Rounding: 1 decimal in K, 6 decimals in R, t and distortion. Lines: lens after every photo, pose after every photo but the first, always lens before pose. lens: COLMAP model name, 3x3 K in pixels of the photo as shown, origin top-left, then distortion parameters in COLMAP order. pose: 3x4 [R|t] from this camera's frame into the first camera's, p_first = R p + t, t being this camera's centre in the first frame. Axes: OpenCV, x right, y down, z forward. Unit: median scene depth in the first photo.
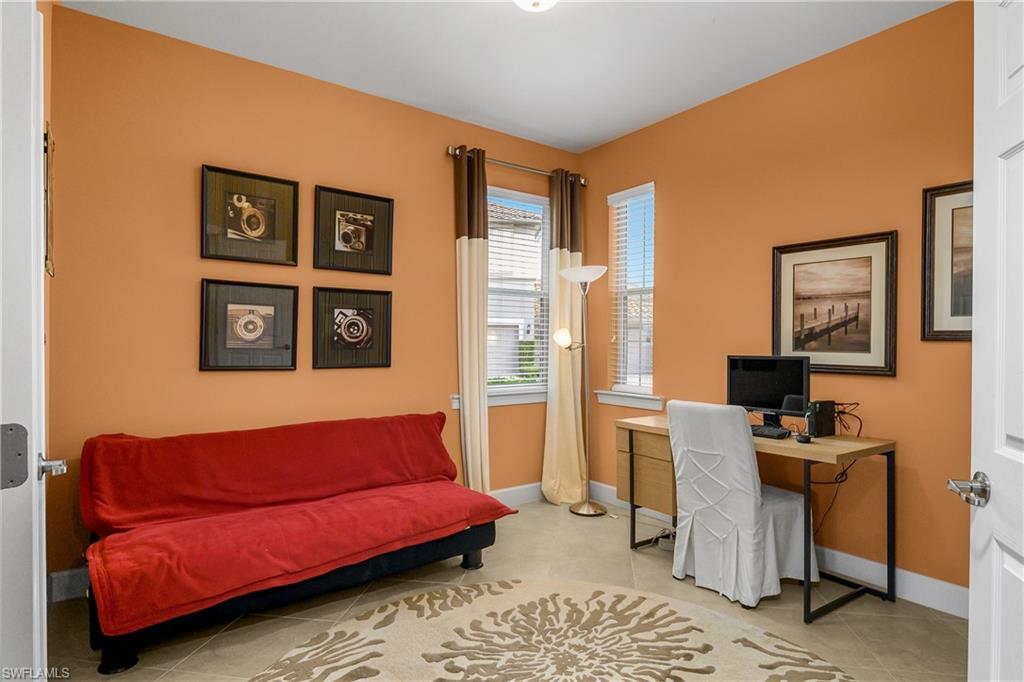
lens RADIAL K [[552.1, 0, 510.7], [0, 552.1, 343.4], [0, 0, 1]] dist [0.004148, -0.000018]
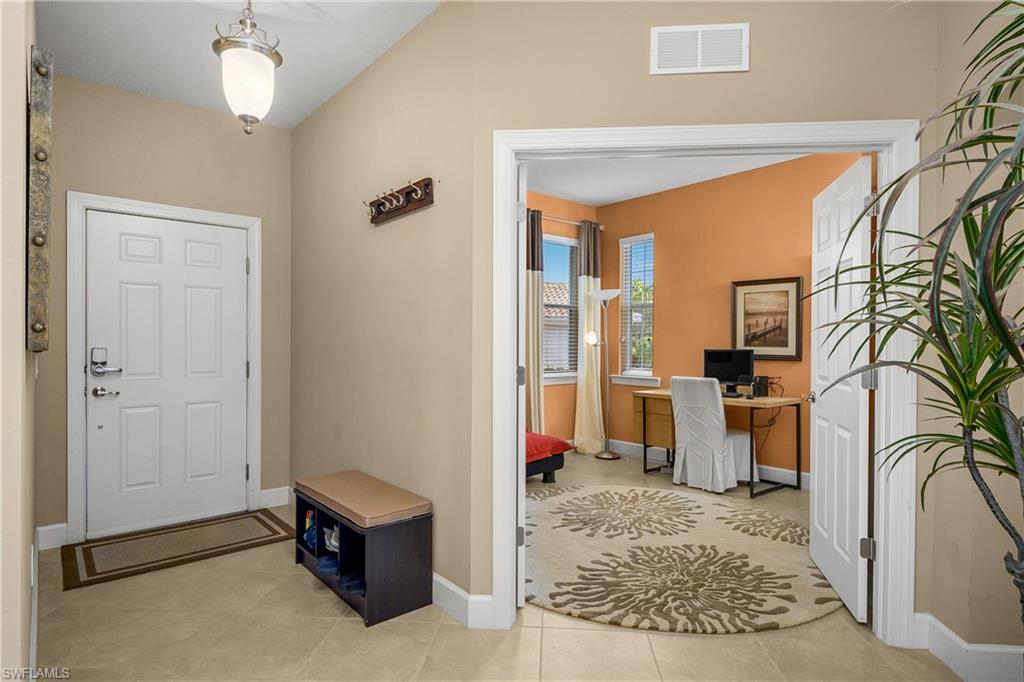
lens RADIAL K [[552.1, 0, 513.2], [0, 552.1, 342.9], [0, 0, 1]] dist [0.004148, -0.000018]
pose [[0.996924, 0.000670, 0.078378, -0.317188], [-0.000670, 1.000000, -0.000030, 0.003890], [-0.078378, -0.000022, 0.996924, -0.612903]]
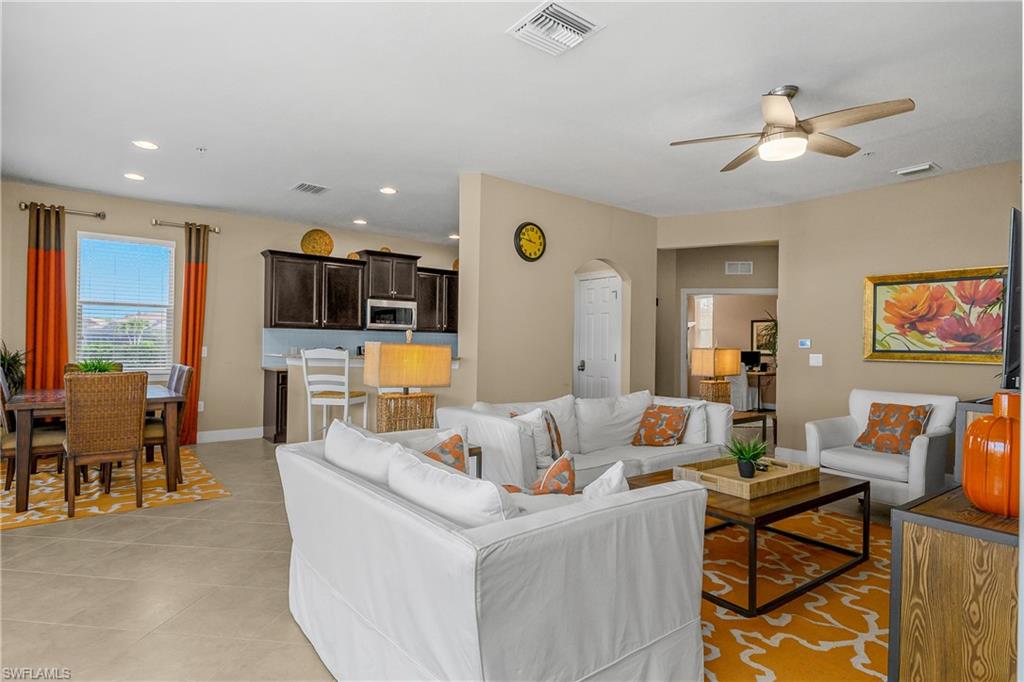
lens RADIAL K [[552.1, 0, 514.7], [0, 552.1, 342.0], [0, 0, 1]] dist [0.004148, -0.000018]
pose [[0.998820, 0.010790, 0.047355, -1.325448], [-0.010549, 0.999930, -0.005326, -0.002833], [-0.047409, 0.004820, 0.998864, -2.708508]]
